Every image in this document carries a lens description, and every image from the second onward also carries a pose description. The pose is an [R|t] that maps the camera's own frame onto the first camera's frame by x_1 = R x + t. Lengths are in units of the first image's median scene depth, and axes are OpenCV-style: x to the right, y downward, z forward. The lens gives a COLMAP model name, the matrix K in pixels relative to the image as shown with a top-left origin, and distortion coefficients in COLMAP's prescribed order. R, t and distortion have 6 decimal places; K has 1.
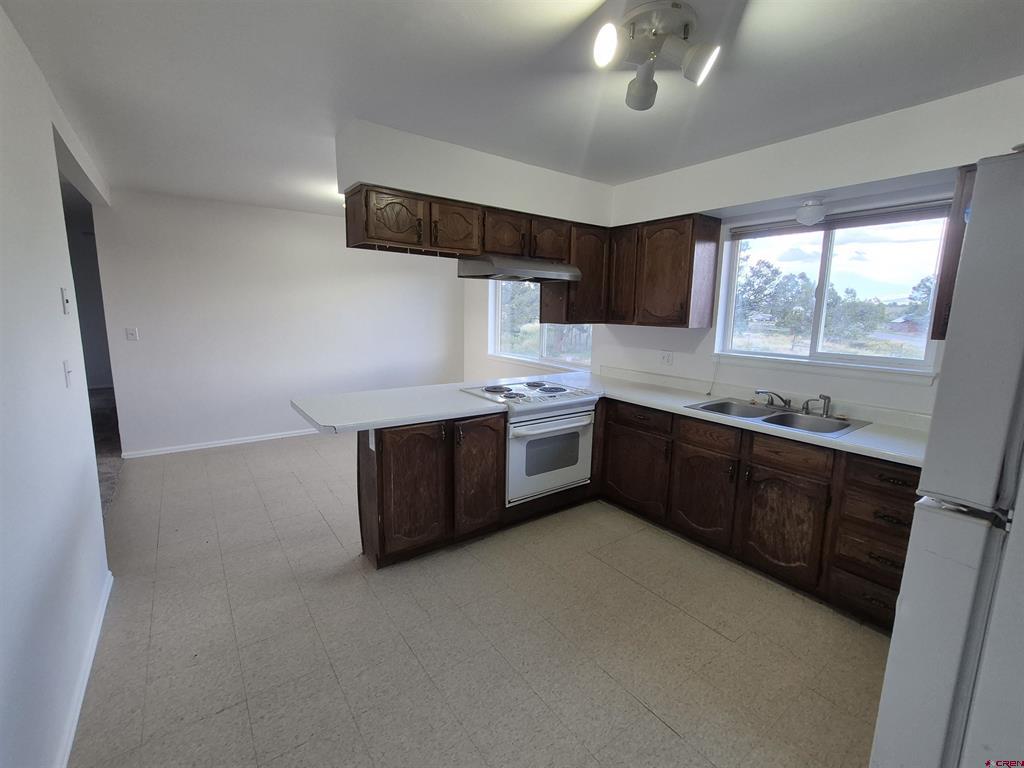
lens RADIAL K [[444.9, 0, 513.3], [0, 444.9, 382.6], [0, 0, 1]] dist [-0.002379, -0.000133]
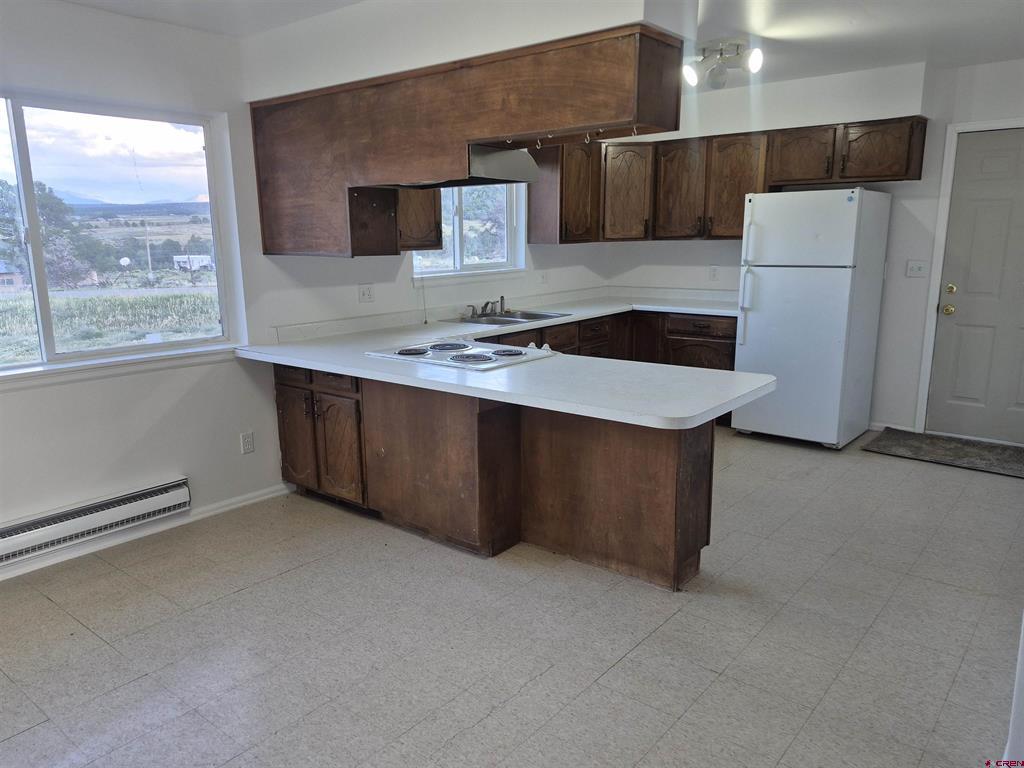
lens RADIAL K [[751.3, 0, 512.5], [0, 751.3, 385.1], [0, 0, 1]] dist [0.008150, 0.002546]
pose [[-0.236349, -0.215799, 0.947402, -1.332089], [0.166584, 0.951591, 0.258311, -0.269784], [-0.957282, 0.218873, -0.188959, 1.419810]]
